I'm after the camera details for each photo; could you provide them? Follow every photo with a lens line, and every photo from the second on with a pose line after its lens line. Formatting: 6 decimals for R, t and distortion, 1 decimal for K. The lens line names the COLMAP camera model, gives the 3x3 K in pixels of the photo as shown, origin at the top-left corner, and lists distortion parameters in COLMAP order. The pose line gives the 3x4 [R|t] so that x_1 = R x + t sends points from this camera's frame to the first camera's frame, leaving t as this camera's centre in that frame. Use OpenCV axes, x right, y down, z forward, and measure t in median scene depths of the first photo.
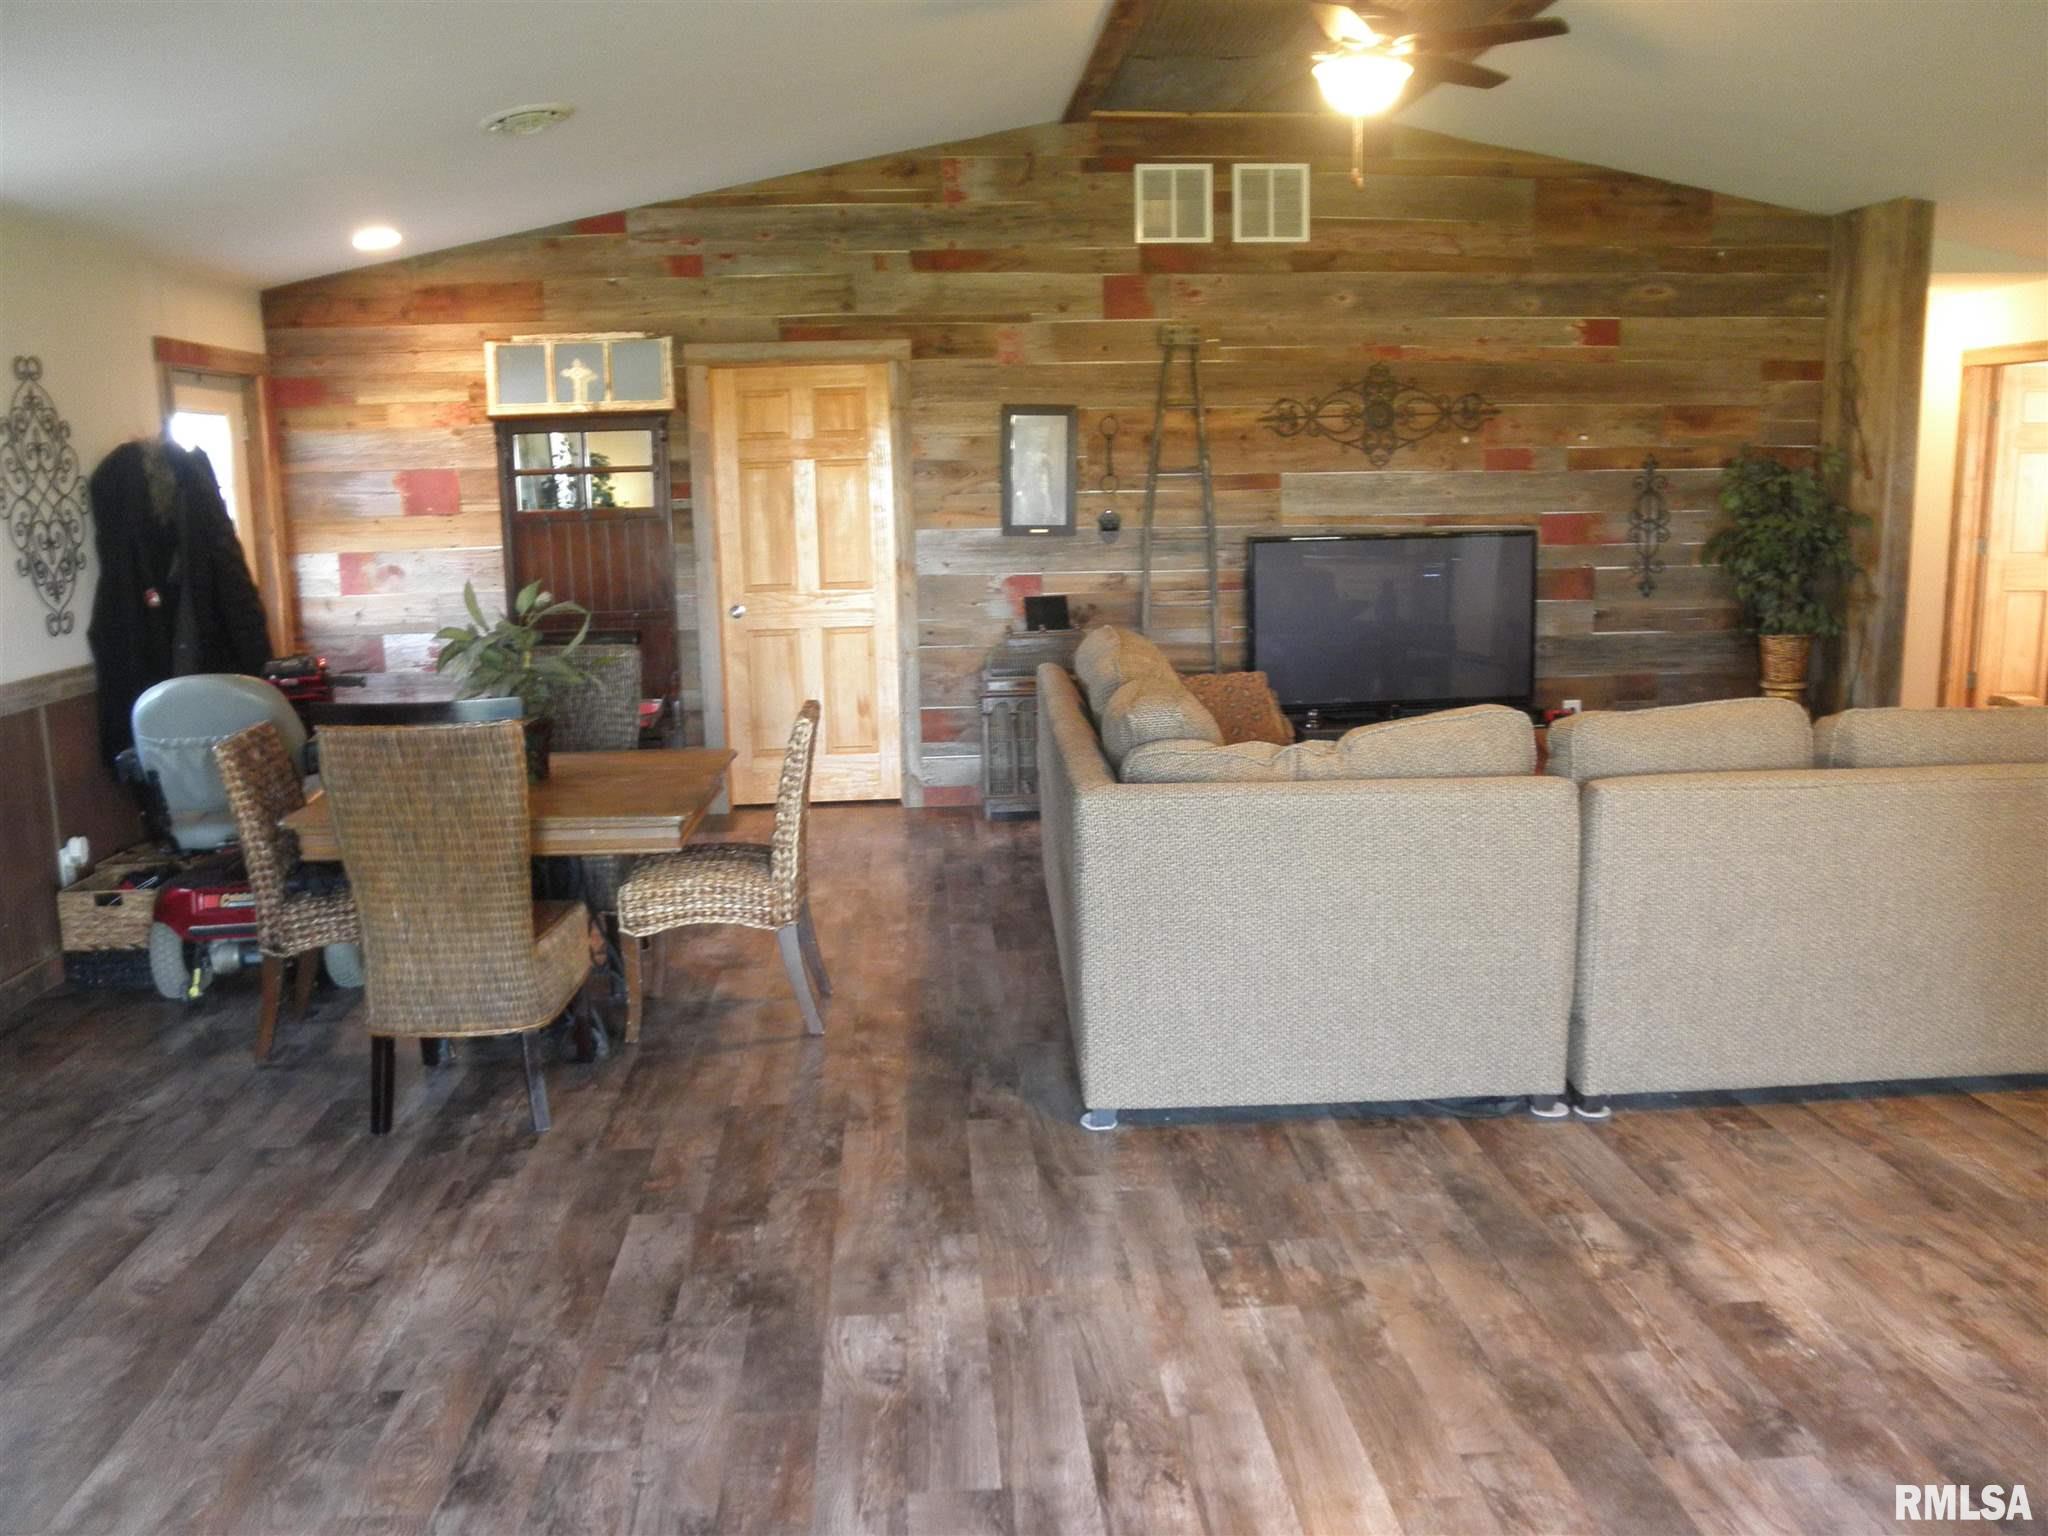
lens RADIAL K [[1685.3, 0, 1032.2], [0, 1685.3, 784.2], [0, 0, 1]] dist [-0.127396, 0.115001]
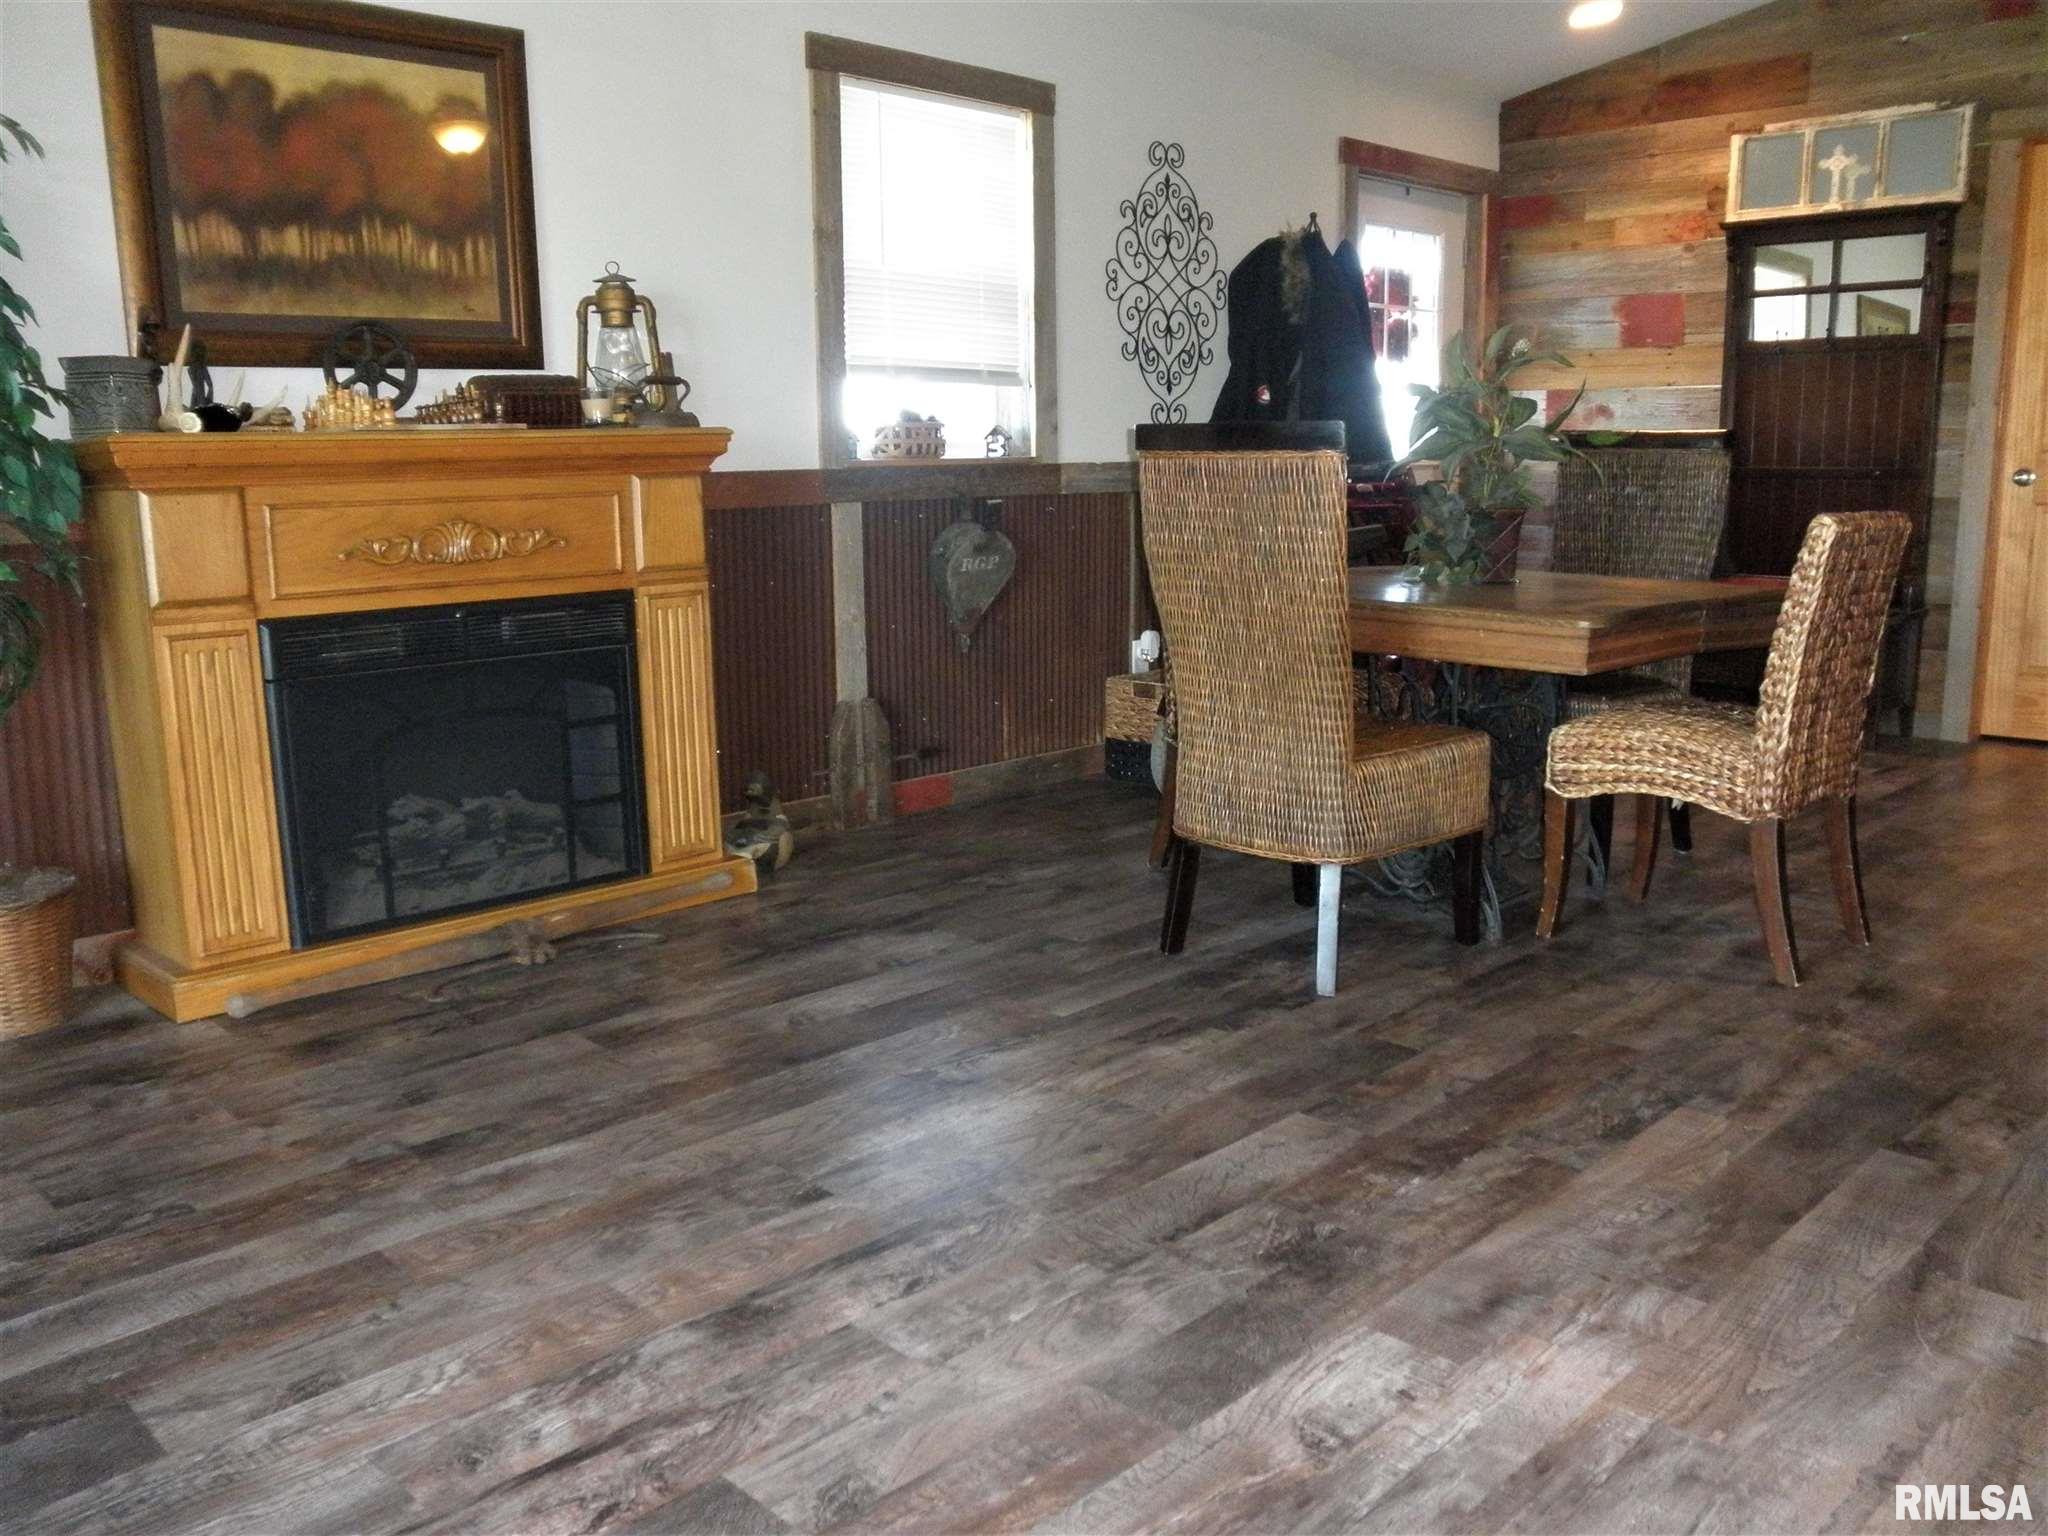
lens RADIAL K [[1685.3, 0, 1035.5], [0, 1685.3, 782.2], [0, 0, 1]] dist [-0.127396, 0.115001]
pose [[0.655840, 0.158082, -0.738163, 0.097962], [-0.142049, 0.986204, 0.084995, 0.033743], [0.741415, 0.049112, 0.669247, 0.199754]]
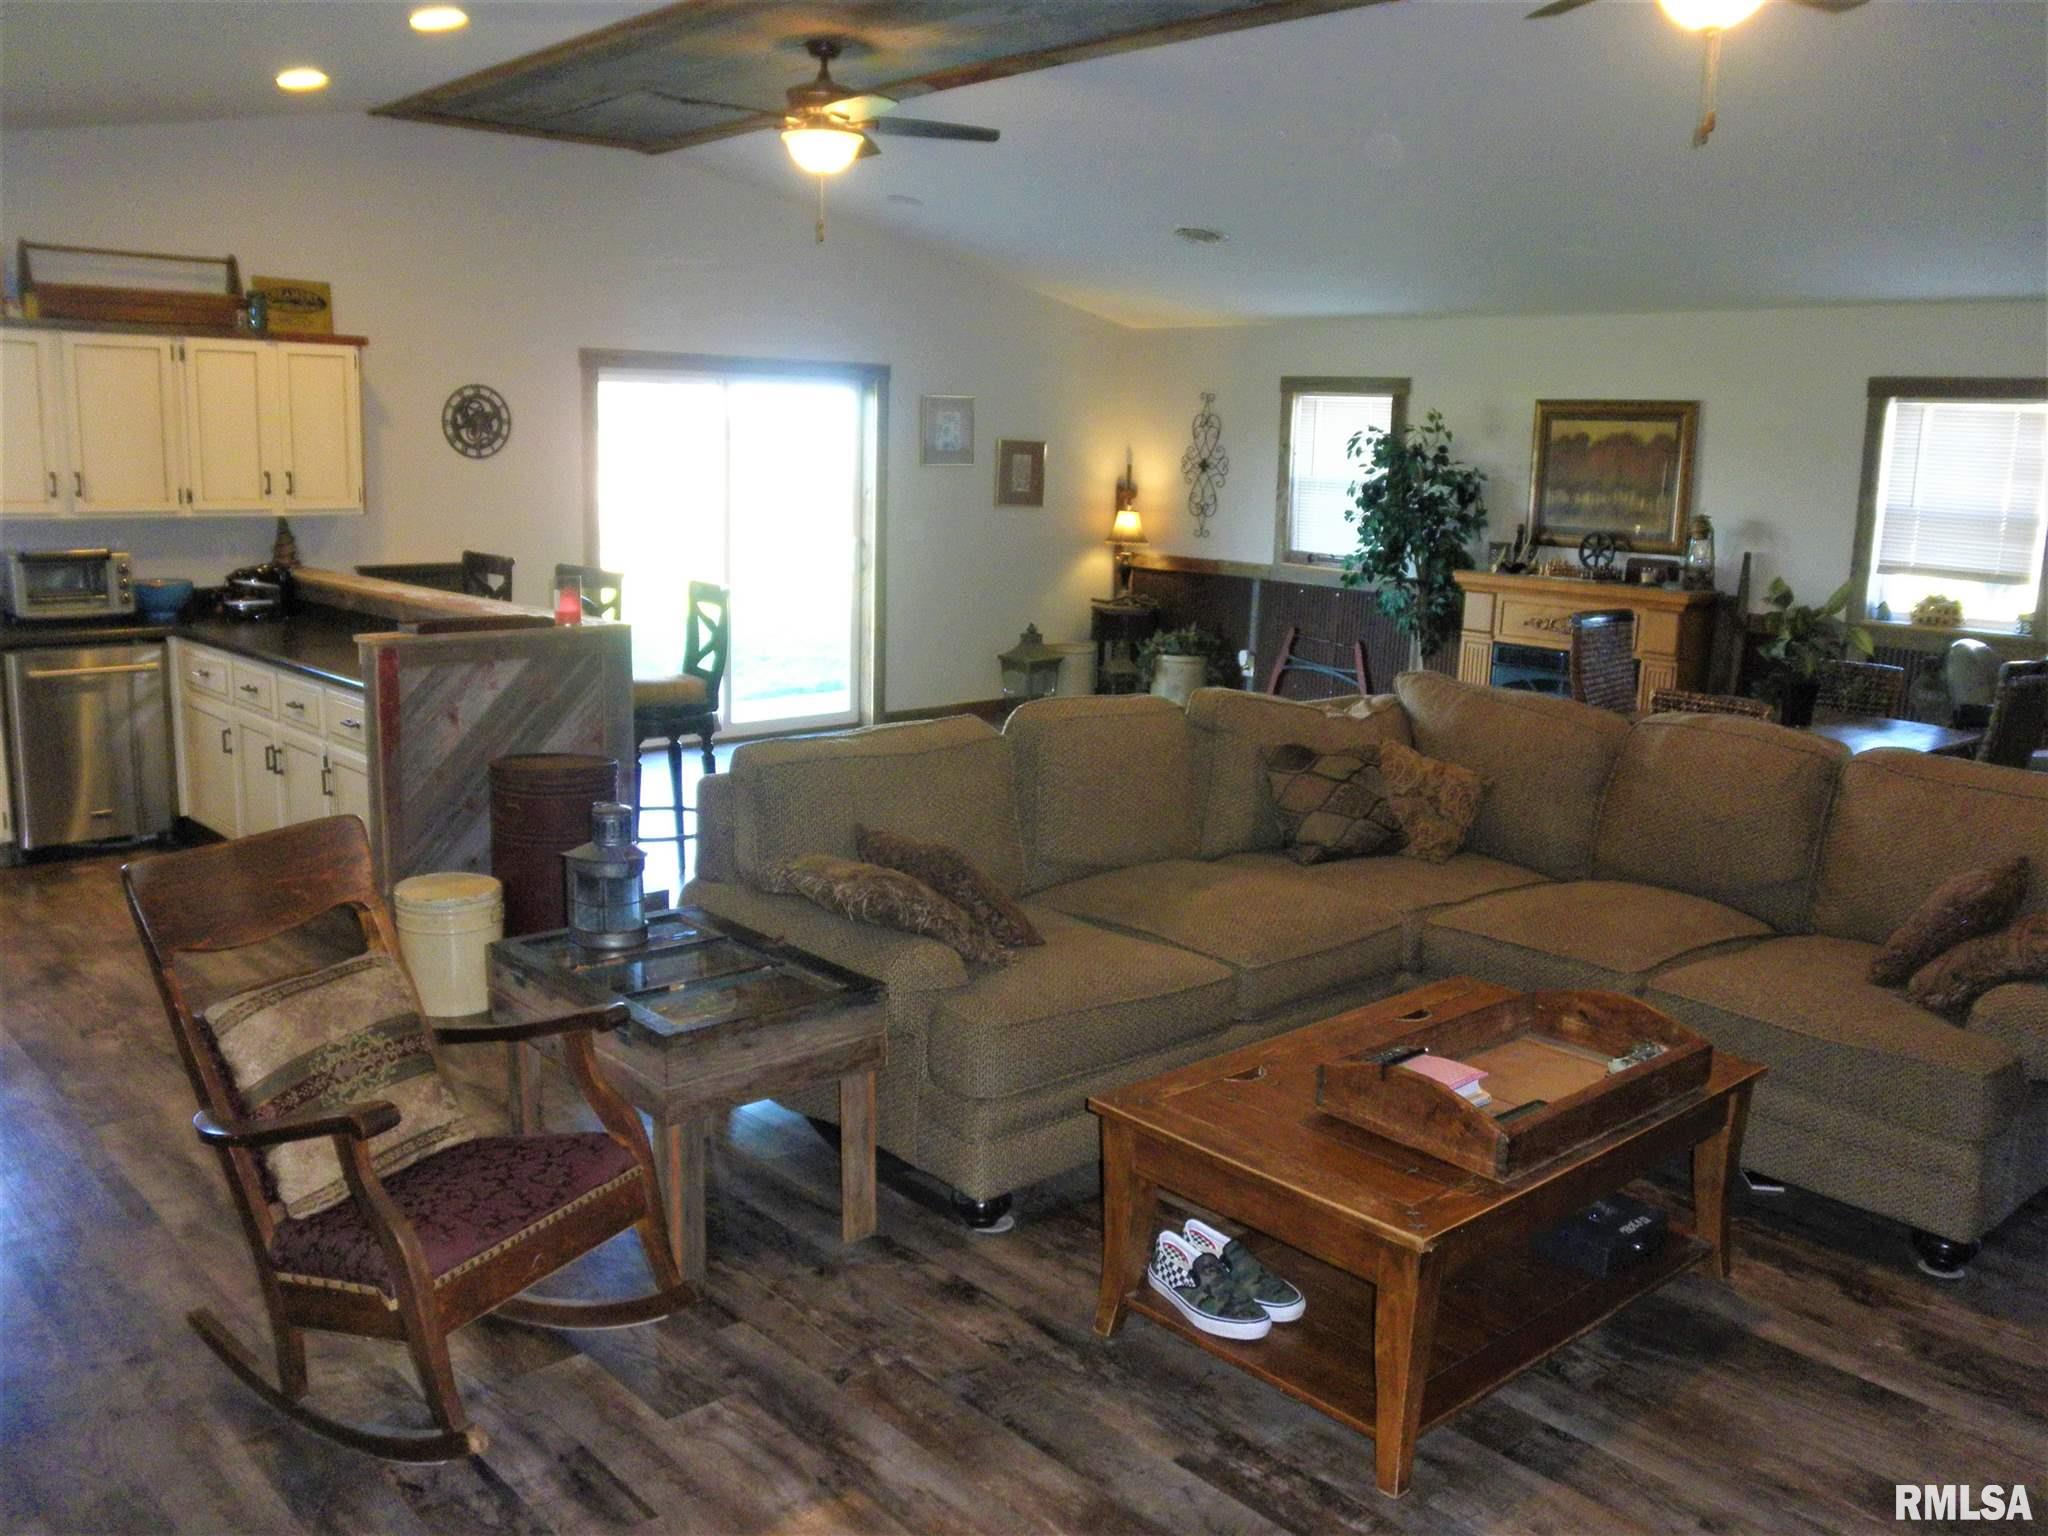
lens RADIAL K [[1685.3, 0, 1040.8], [0, 1685.3, 773.6], [0, 0, 1]] dist [-0.127396, 0.115001]
pose [[-0.777241, 0.118714, -0.617902, 0.631035], [-0.130766, 0.930120, 0.343186, -0.217528], [0.615464, 0.347539, -0.707404, 1.000011]]
